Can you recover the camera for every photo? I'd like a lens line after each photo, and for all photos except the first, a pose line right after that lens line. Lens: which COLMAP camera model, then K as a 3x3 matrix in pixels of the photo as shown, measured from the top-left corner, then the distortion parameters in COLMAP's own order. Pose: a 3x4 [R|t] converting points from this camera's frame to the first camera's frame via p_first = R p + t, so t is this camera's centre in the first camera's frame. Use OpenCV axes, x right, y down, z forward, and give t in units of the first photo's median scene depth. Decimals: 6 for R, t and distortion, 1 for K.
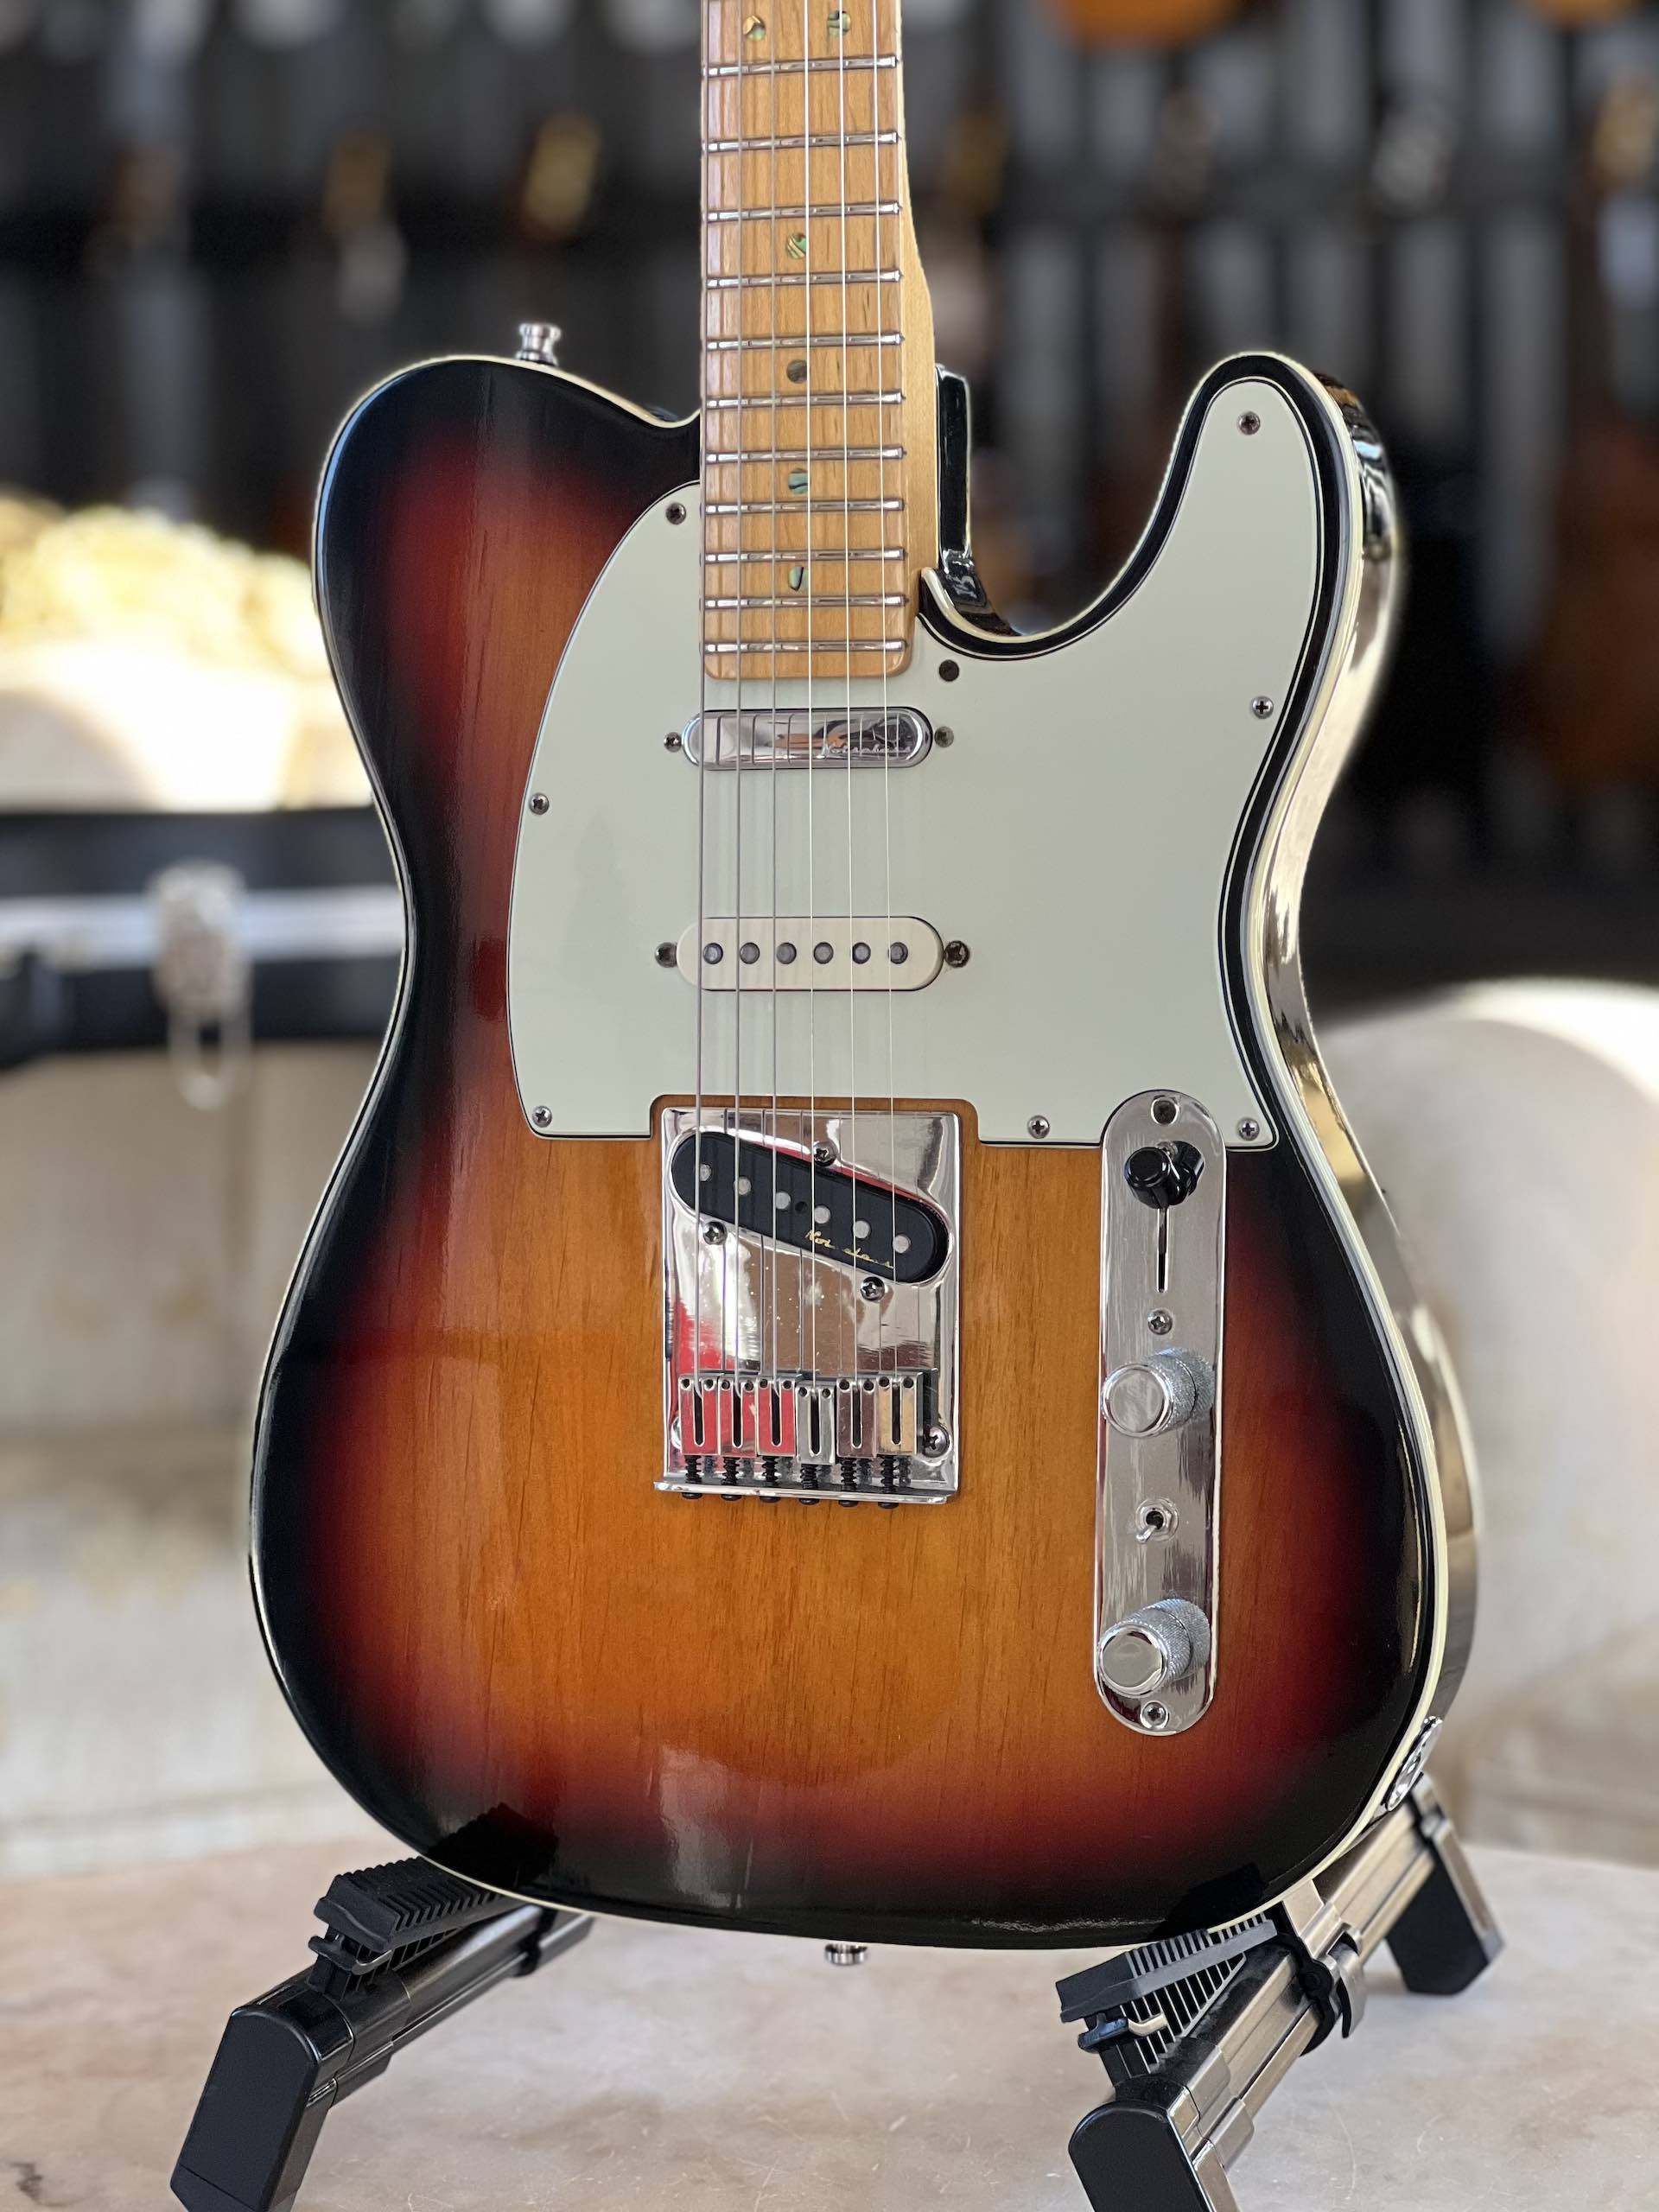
lens RADIAL K [[4941.4, 0, 829.5], [0, 4941.4, 1106.0], [0, 0, 1]] dist [-0.170398, 4.765246]
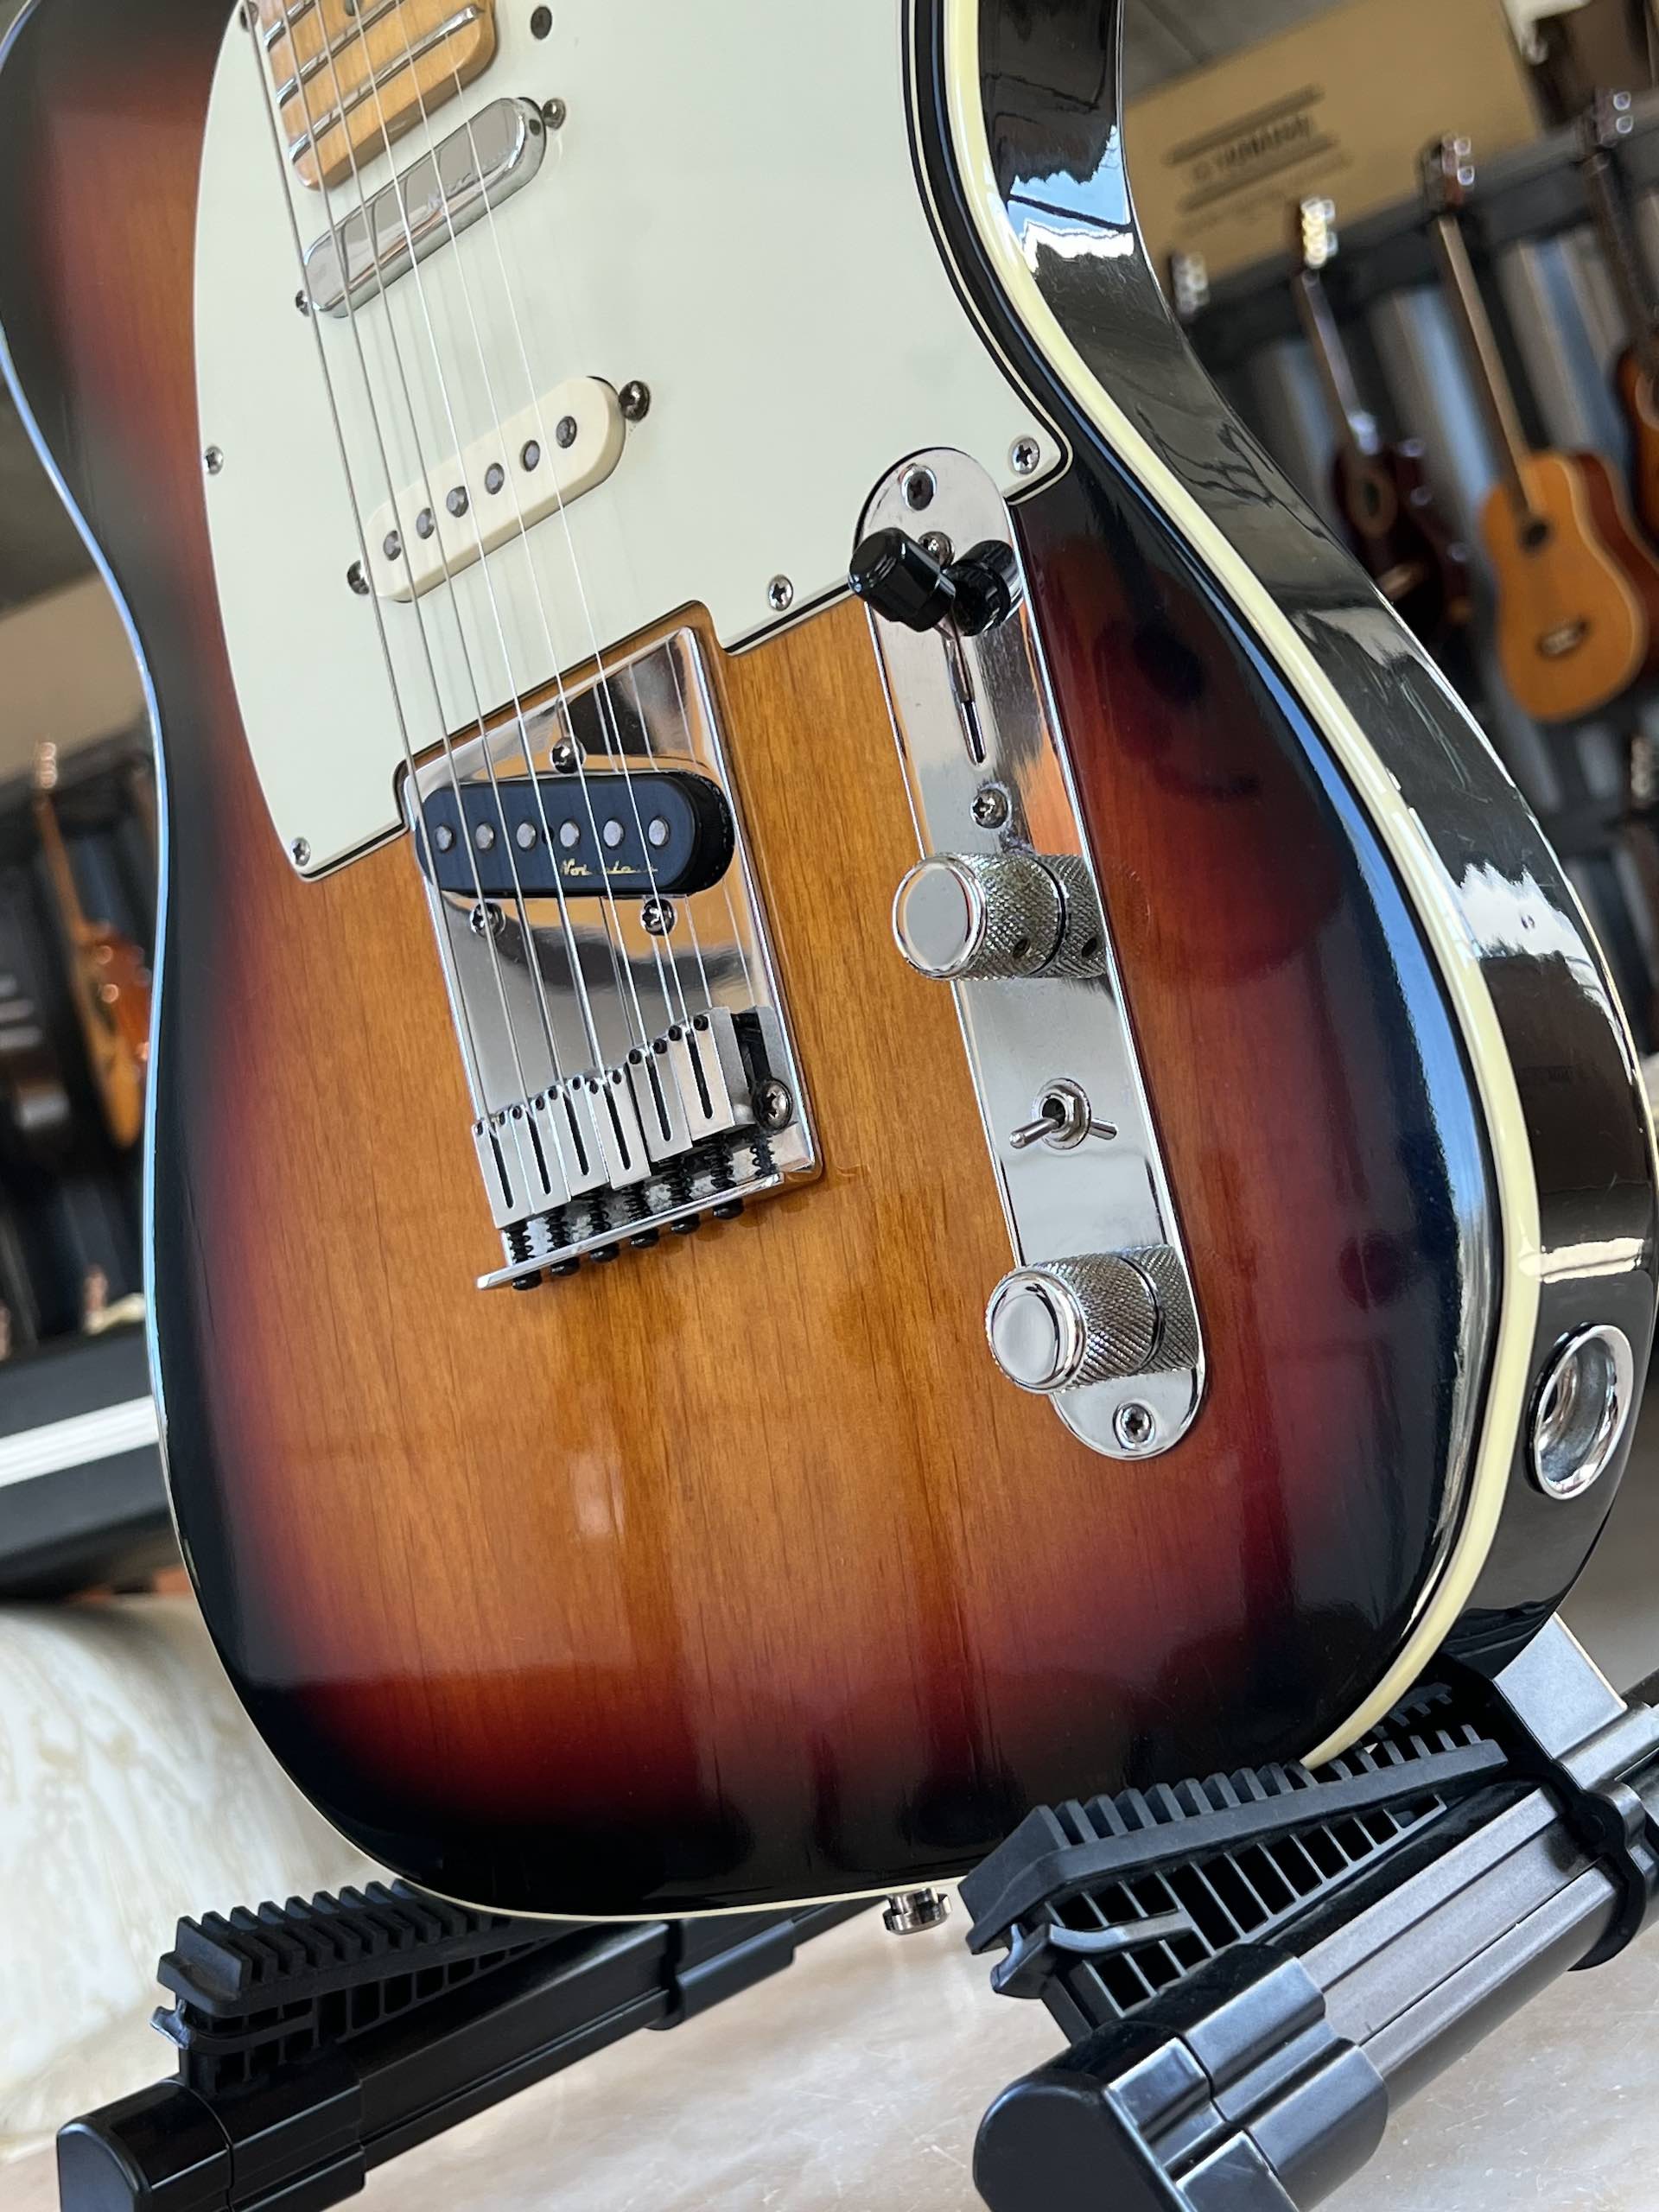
lens RADIAL K [[2981.2, 0, 879.1], [0, 2981.2, 1136.2], [0, 0, 1]] dist [0.066594, -0.070043]
pose [[0.903650, -0.255893, -0.343418, 0.170704], [0.205574, 0.962622, -0.176349, 0.145517], [0.375708, 0.088760, 0.922478, 0.634522]]
